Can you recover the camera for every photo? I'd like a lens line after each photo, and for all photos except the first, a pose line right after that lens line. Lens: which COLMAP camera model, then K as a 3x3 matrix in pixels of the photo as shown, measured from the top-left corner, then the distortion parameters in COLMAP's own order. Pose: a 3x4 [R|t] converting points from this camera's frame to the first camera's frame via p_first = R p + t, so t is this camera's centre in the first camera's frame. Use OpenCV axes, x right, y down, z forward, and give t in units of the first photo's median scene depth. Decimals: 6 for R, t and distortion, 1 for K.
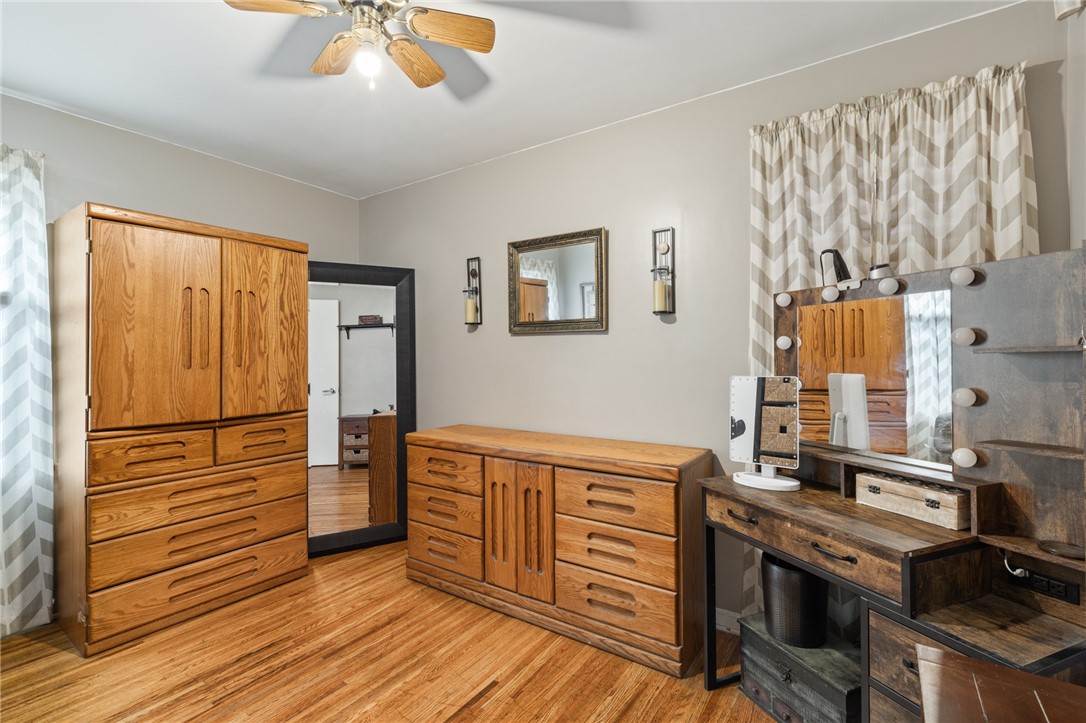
lens RADIAL K [[496.3, 0, 543.0], [0, 496.3, 361.5], [0, 0, 1]] dist [-0.000251, -0.000041]
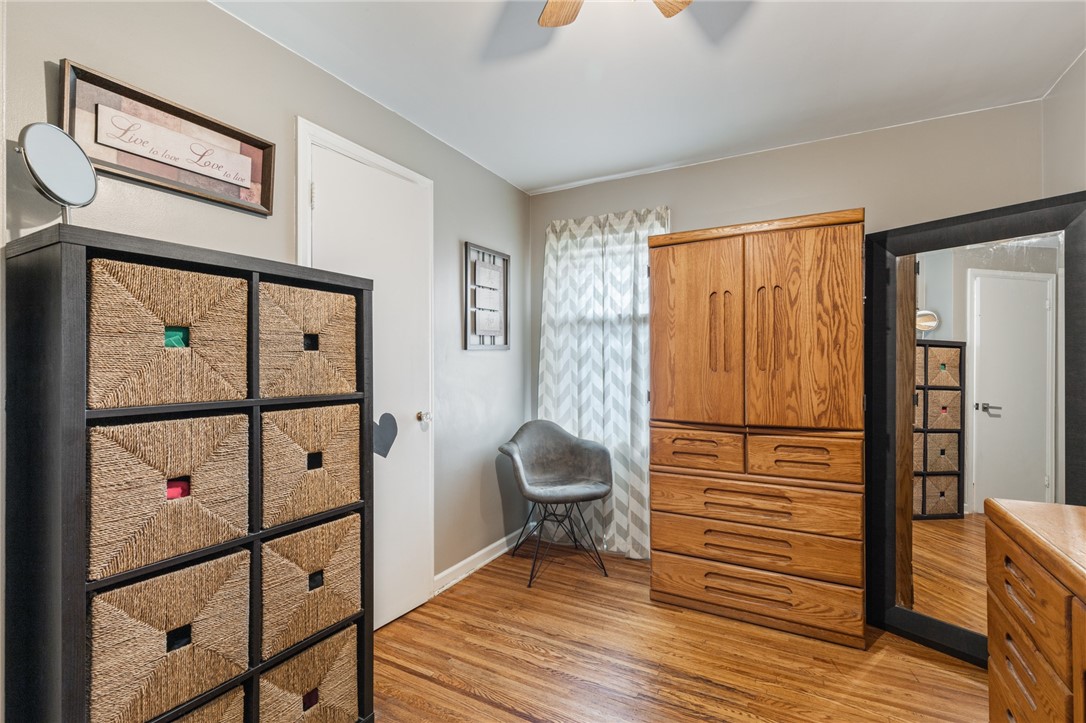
lens RADIAL K [[496.9, 0, 558.2], [0, 496.9, 364.1], [0, 0, 1]] dist [0.003928, 0.000287]
pose [[0.110201, 0.006832, -0.993886, 0.256294], [-0.005366, 0.999966, 0.006278, -0.005046], [0.993895, 0.004641, 0.110234, 0.531353]]
